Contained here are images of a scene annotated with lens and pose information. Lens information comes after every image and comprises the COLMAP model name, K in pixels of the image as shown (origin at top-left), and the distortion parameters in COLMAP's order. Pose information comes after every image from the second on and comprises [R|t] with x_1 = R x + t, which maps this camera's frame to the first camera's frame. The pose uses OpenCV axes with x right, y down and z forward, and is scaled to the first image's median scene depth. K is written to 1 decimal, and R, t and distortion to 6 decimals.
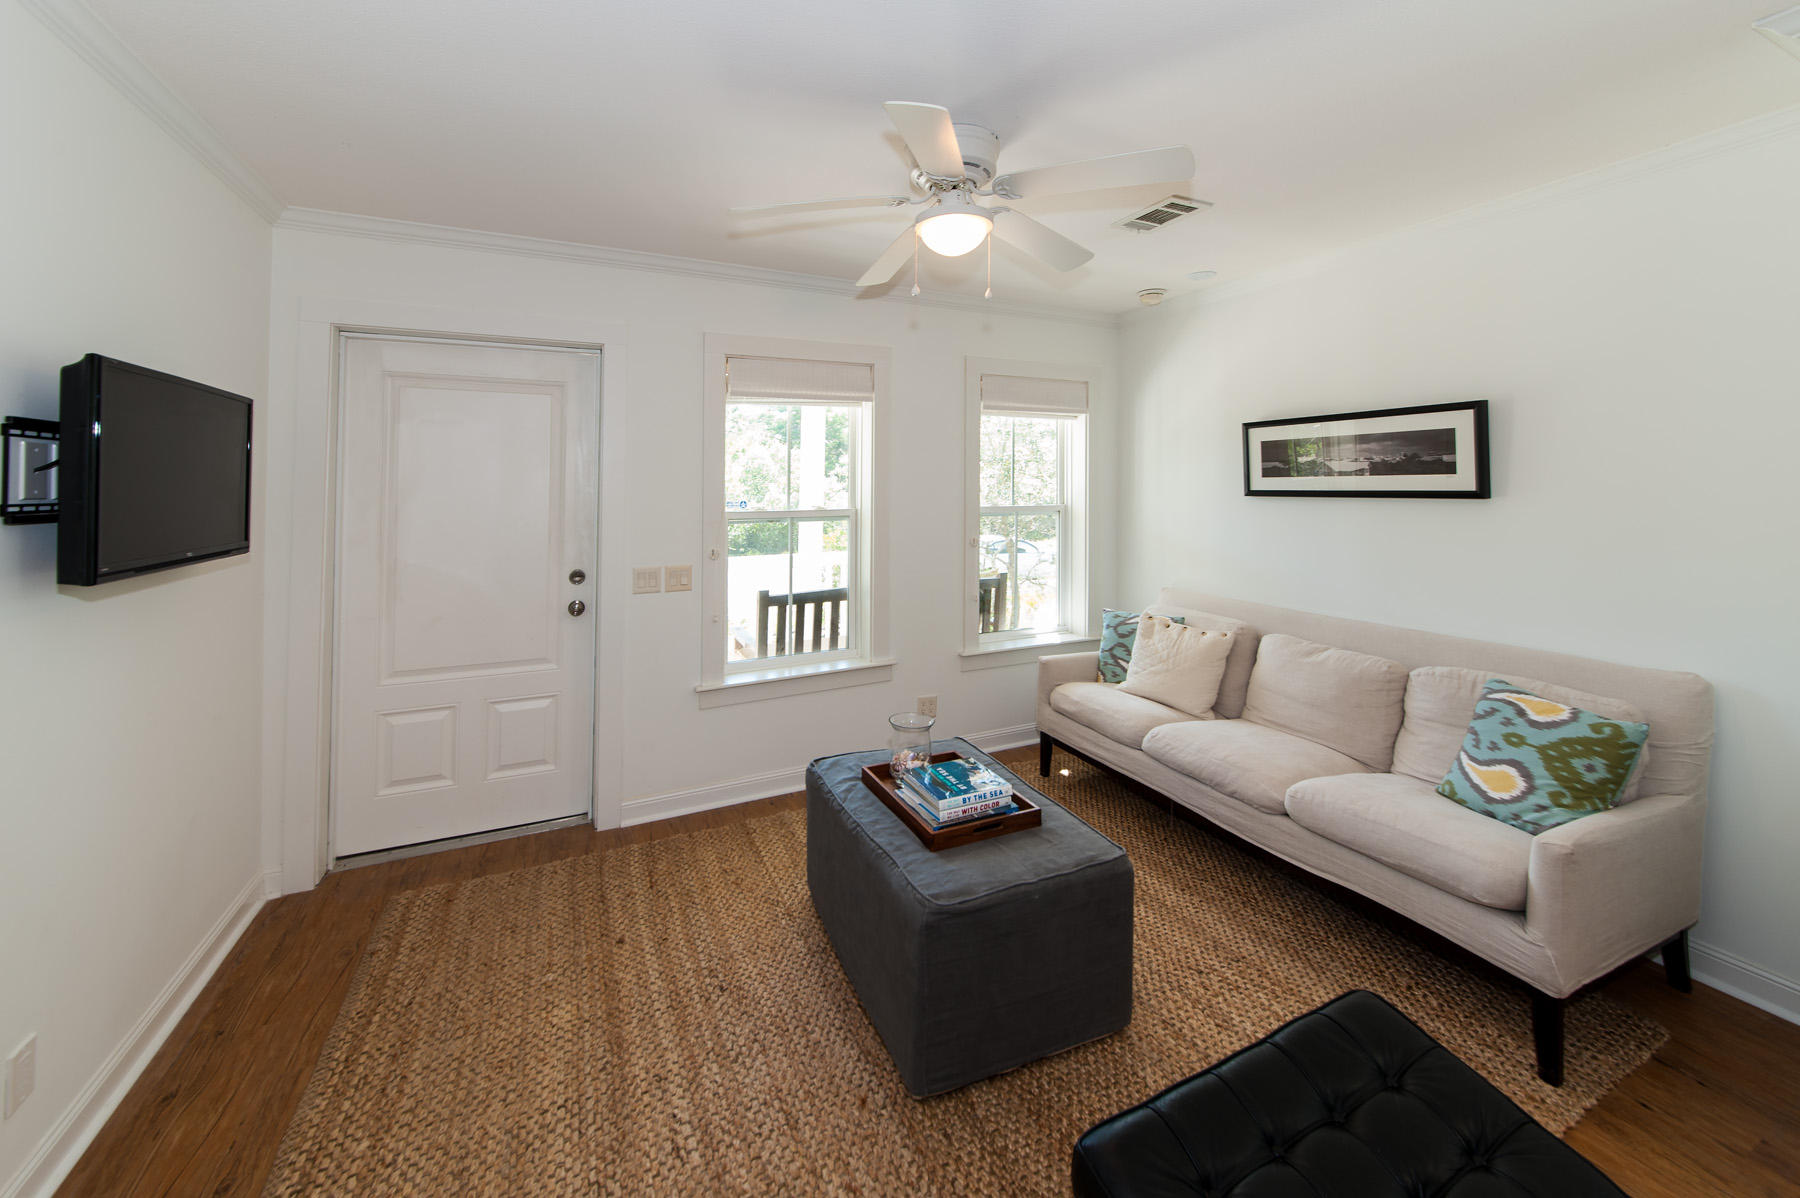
lens RADIAL K [[701.3, 0, 901.5], [0, 701.3, 485.8], [0, 0, 1]] dist [0.002282, 0.000105]
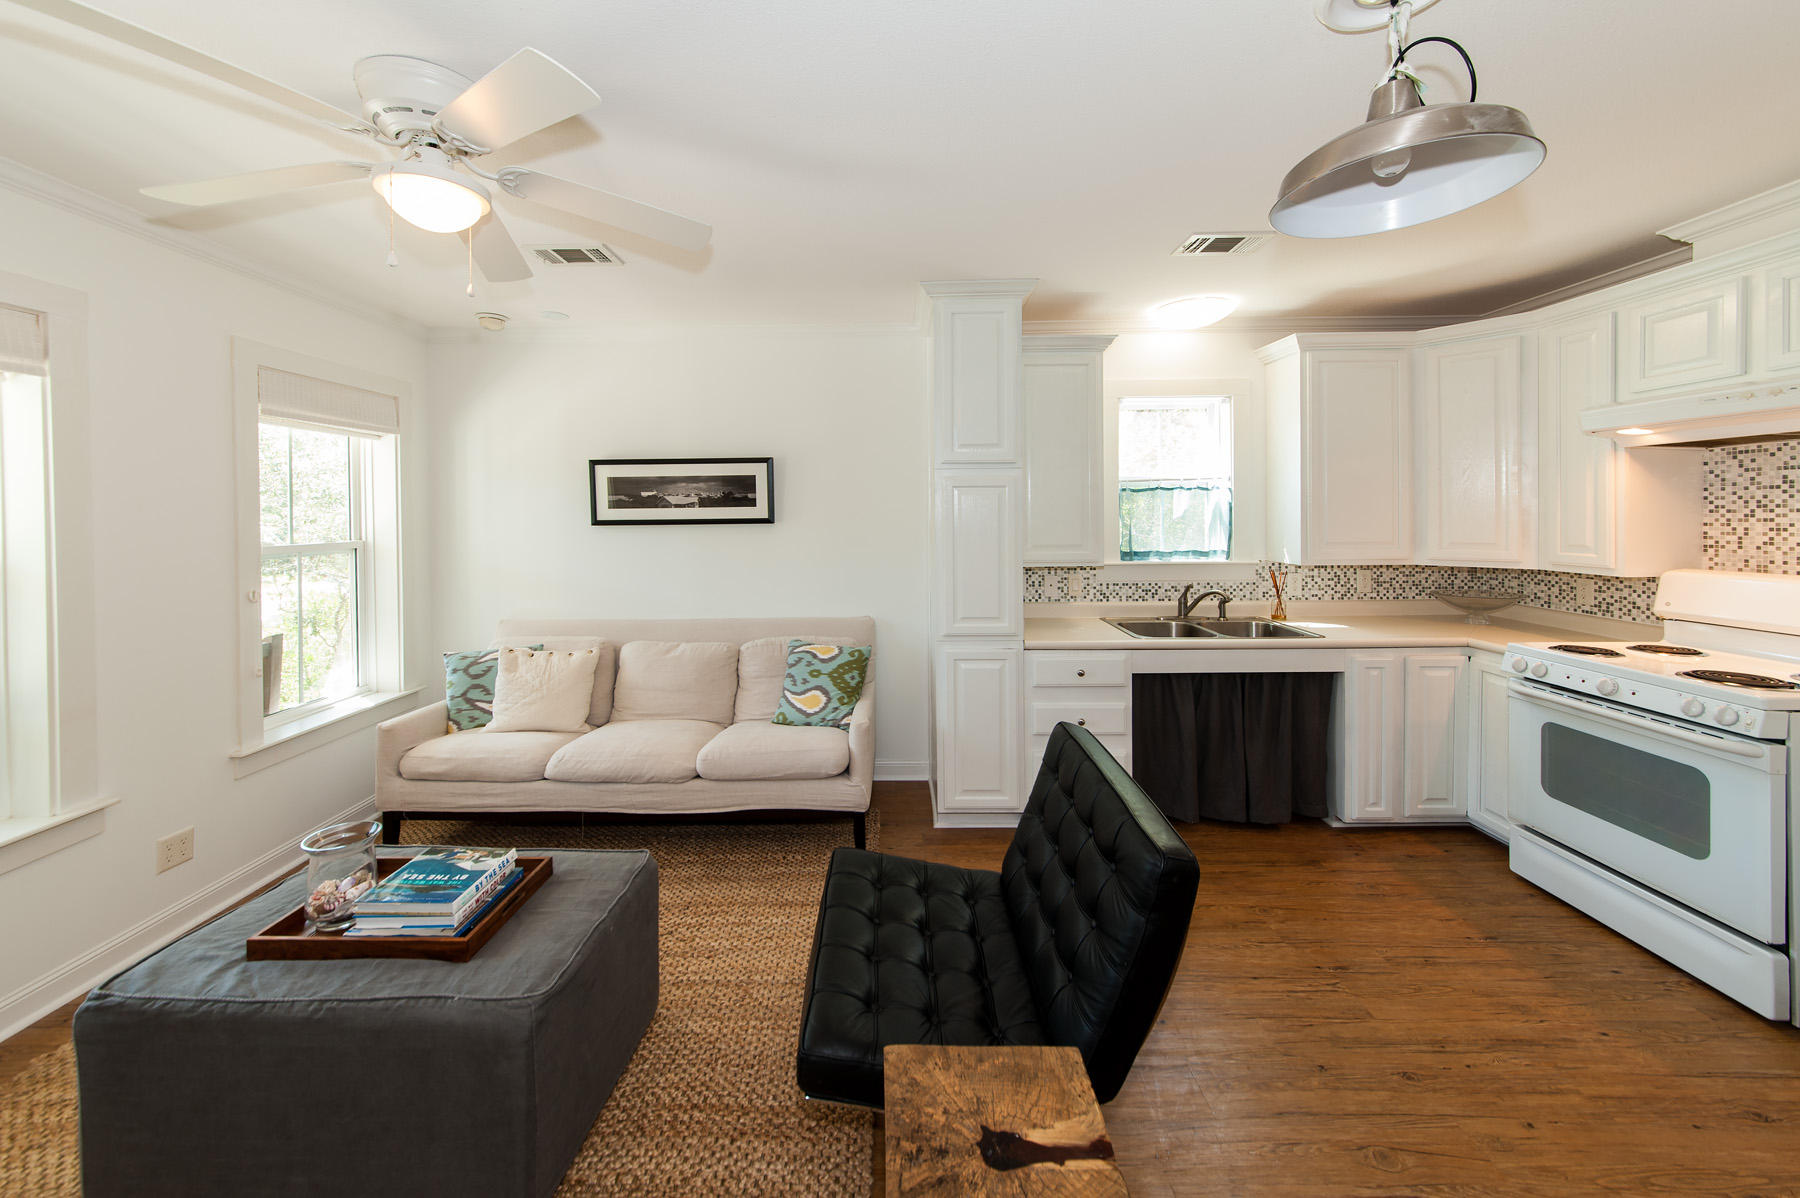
lens RADIAL K [[650.7, 0, 891.2], [0, 650.7, 522.5], [0, 0, 1]] dist [-0.003877, 0.002337]
pose [[0.438760, -0.014614, 0.898486, -0.283496], [0.008749, 0.999890, 0.011990, 0.002126], [-0.898562, 0.002600, 0.438839, 0.150054]]
